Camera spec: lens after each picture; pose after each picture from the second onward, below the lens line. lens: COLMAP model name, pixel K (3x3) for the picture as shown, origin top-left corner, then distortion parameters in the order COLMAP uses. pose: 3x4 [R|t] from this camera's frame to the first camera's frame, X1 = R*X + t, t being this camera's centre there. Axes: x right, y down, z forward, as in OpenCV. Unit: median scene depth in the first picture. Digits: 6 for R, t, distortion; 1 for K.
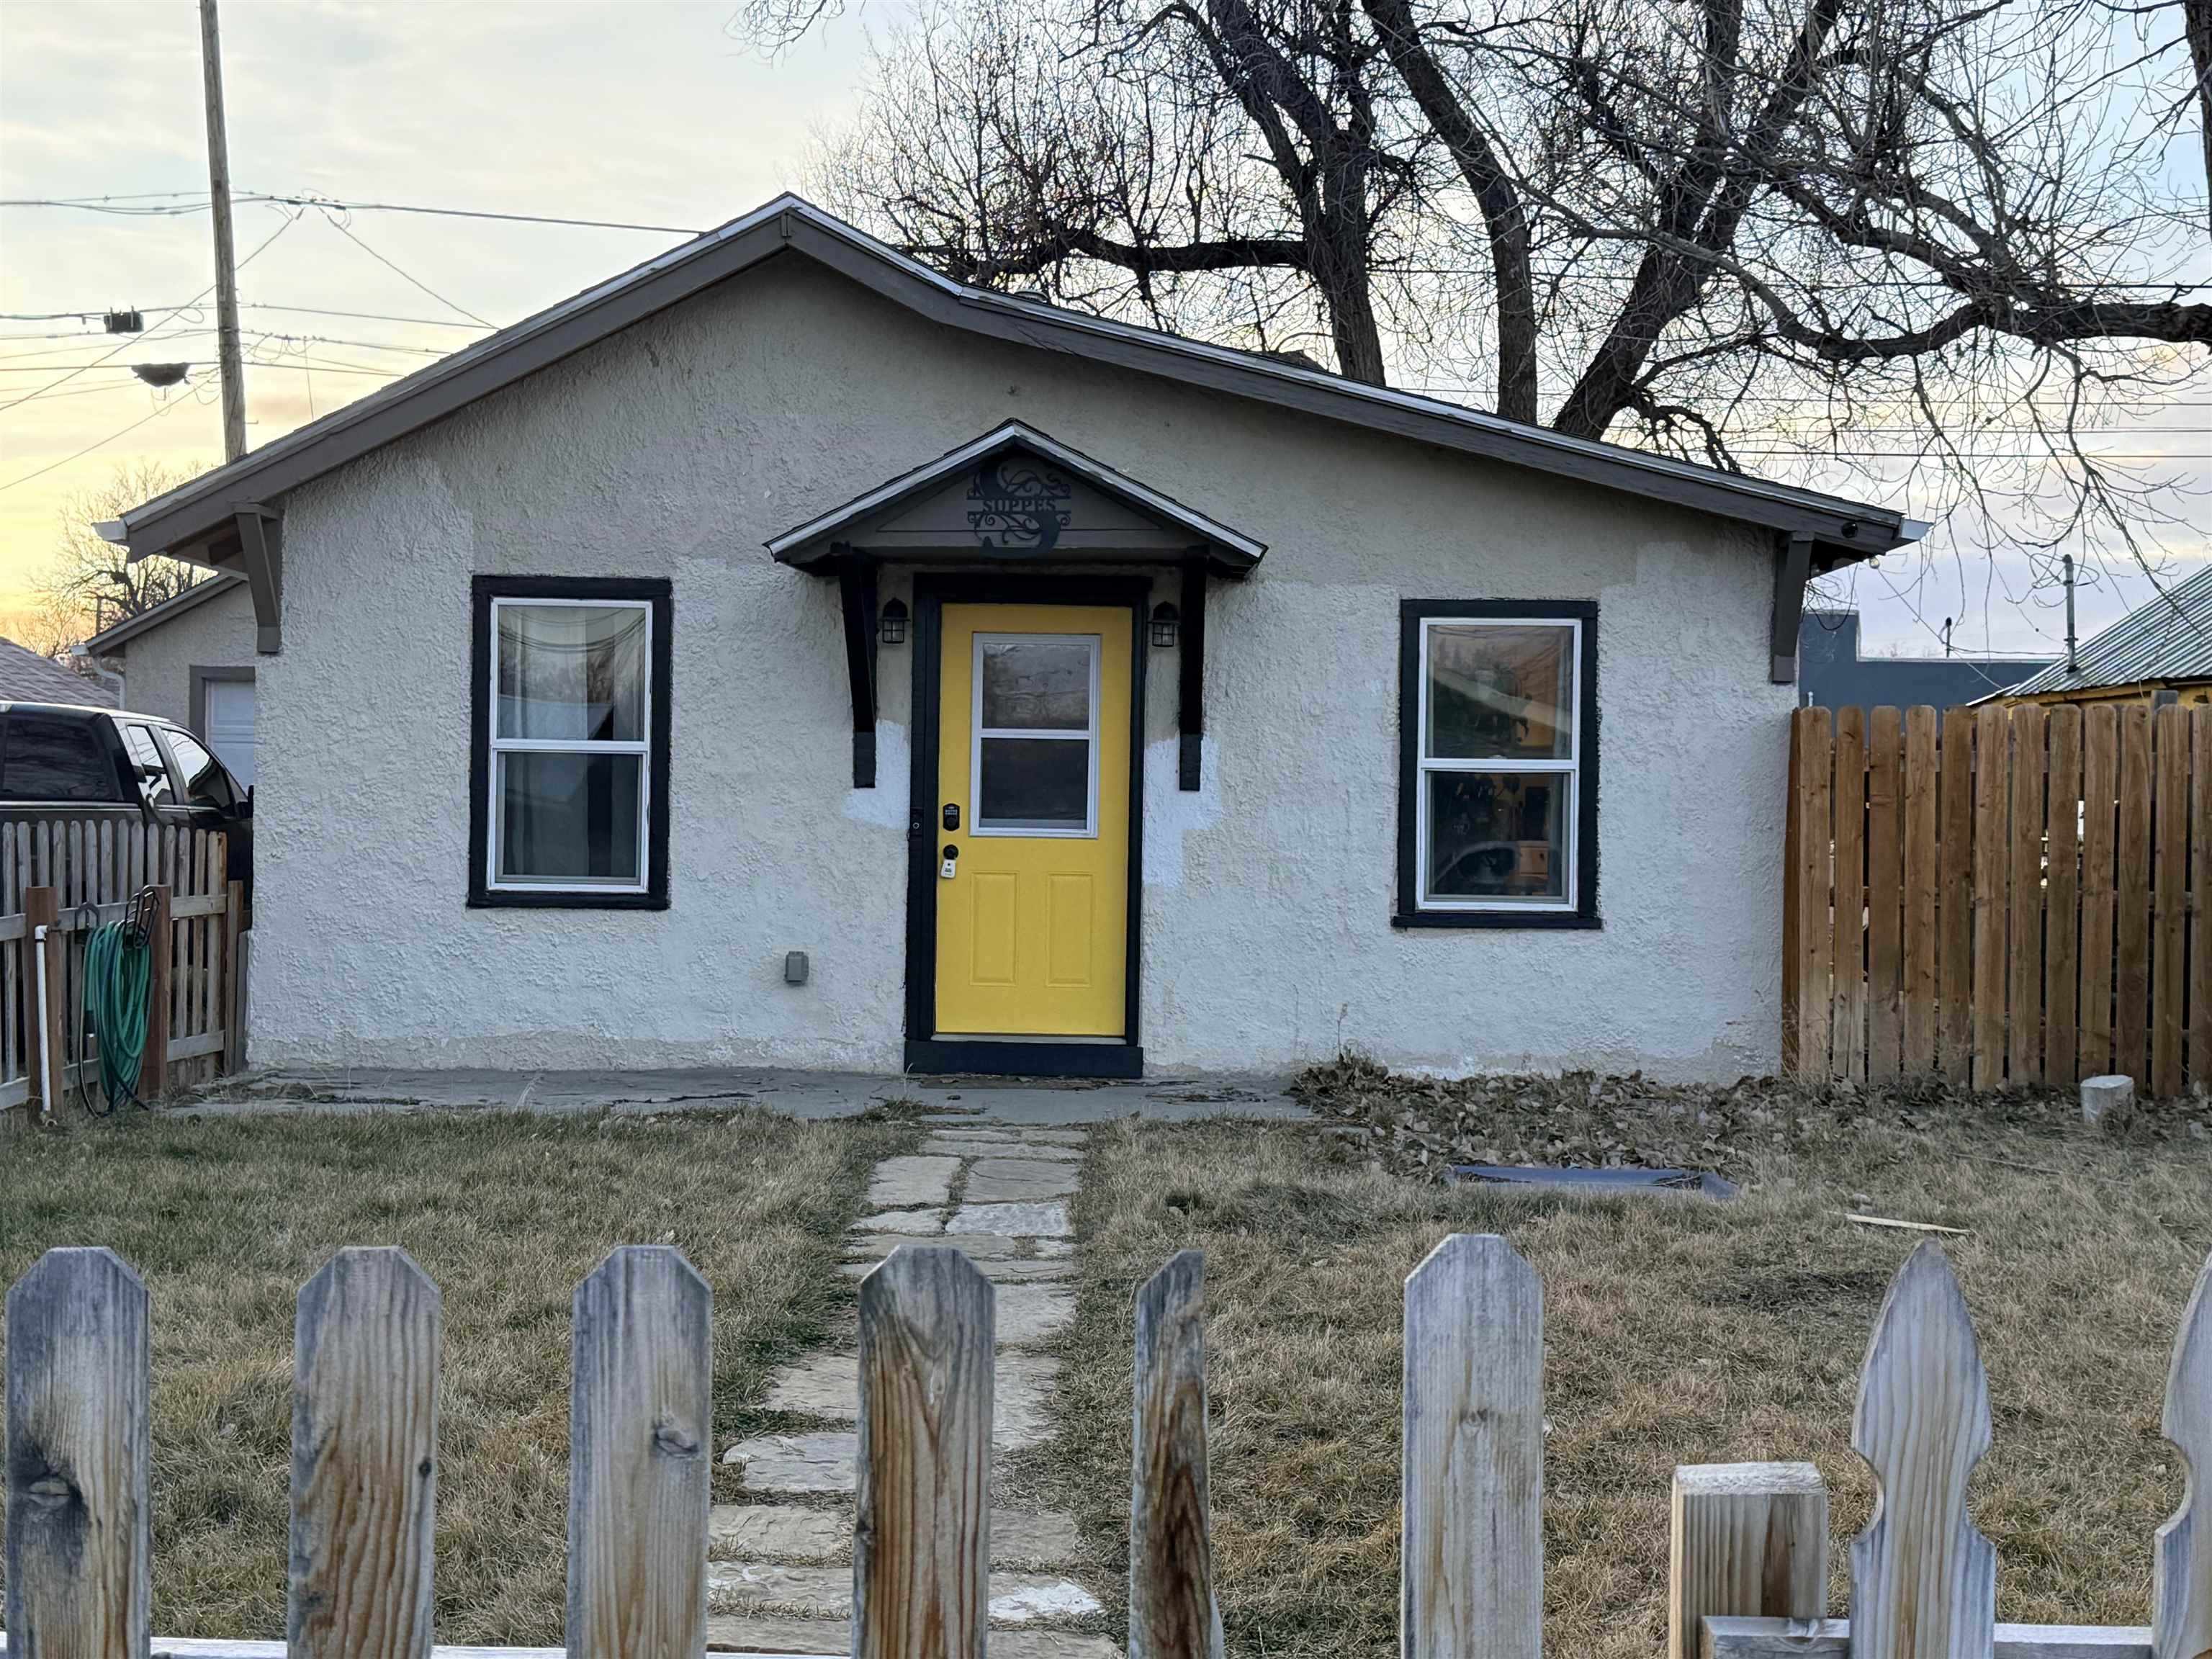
lens RADIAL K [[2869.5, 0, 1109.0], [0, 2869.5, 830.0], [0, 0, 1]] dist [0.147686, -0.068558]
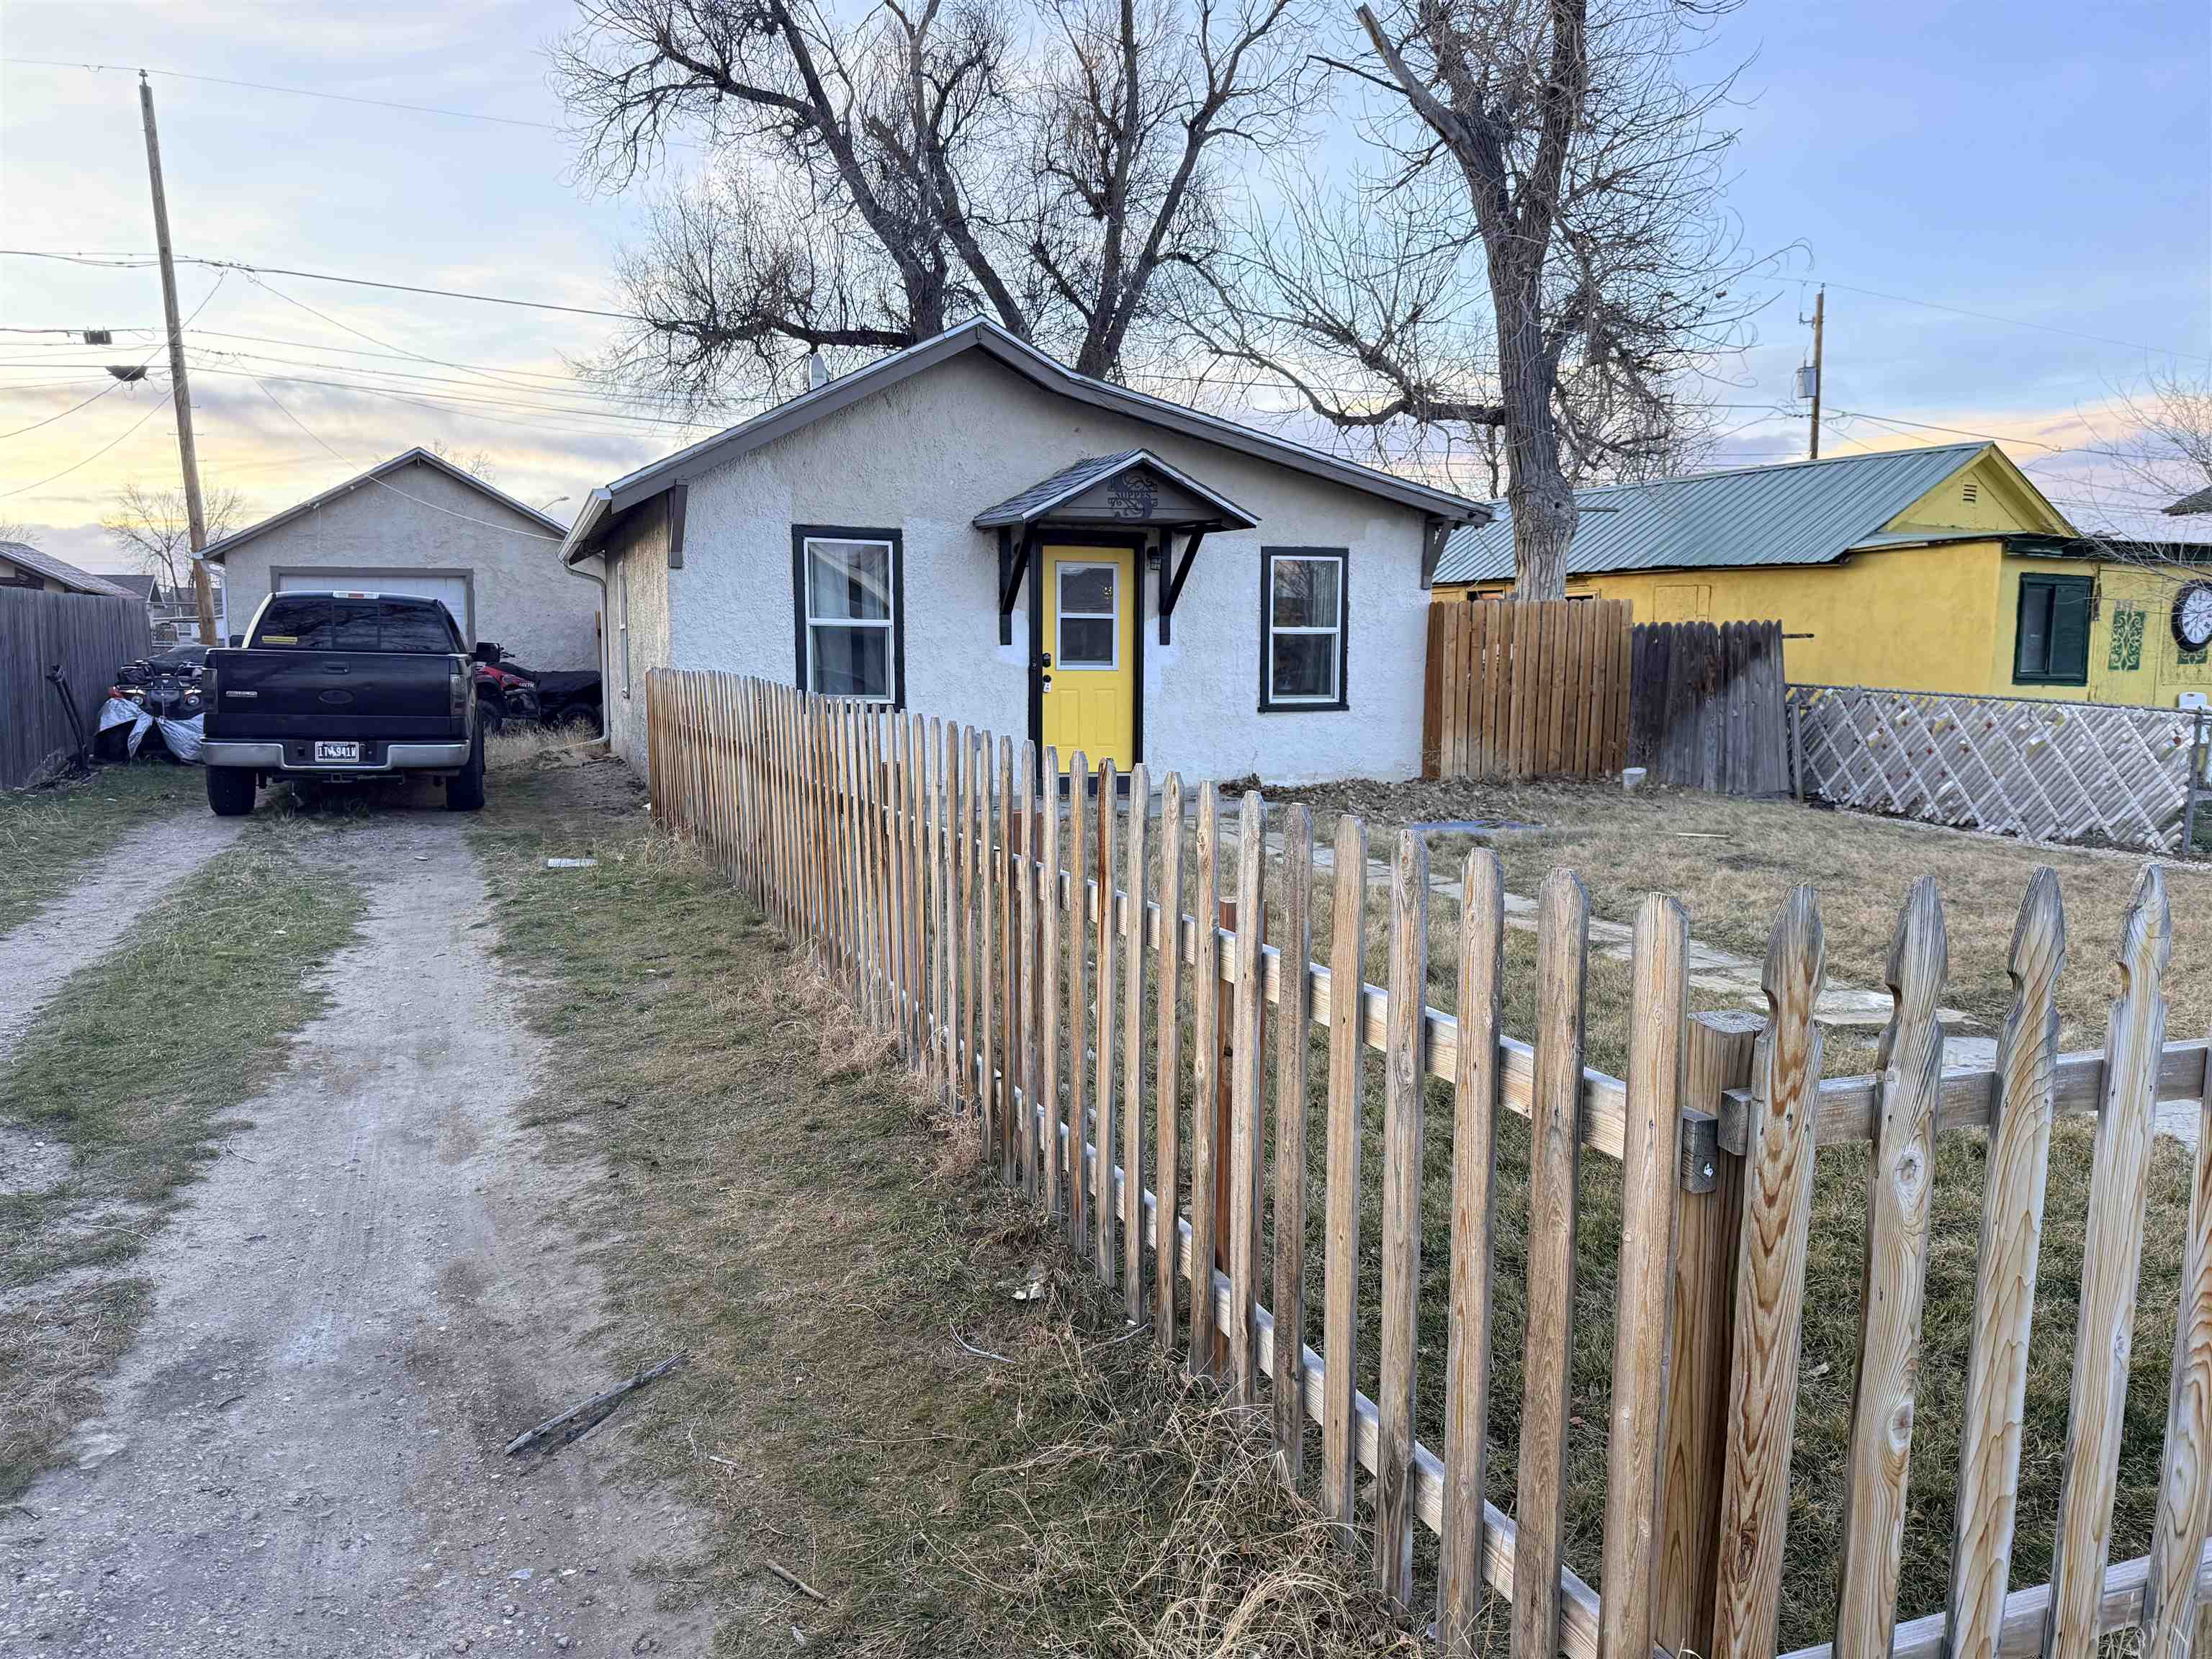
lens RADIAL K [[1556.1, 0, 1106.9], [0, 1556.1, 832.2], [0, 0, 1]] dist [0.094091, -0.136866]
pose [[0.928241, -0.053601, 0.368096, -0.404436], [0.011870, 0.993328, 0.114712, -0.008987], [-0.371789, -0.102112, 0.922684, 0.026505]]
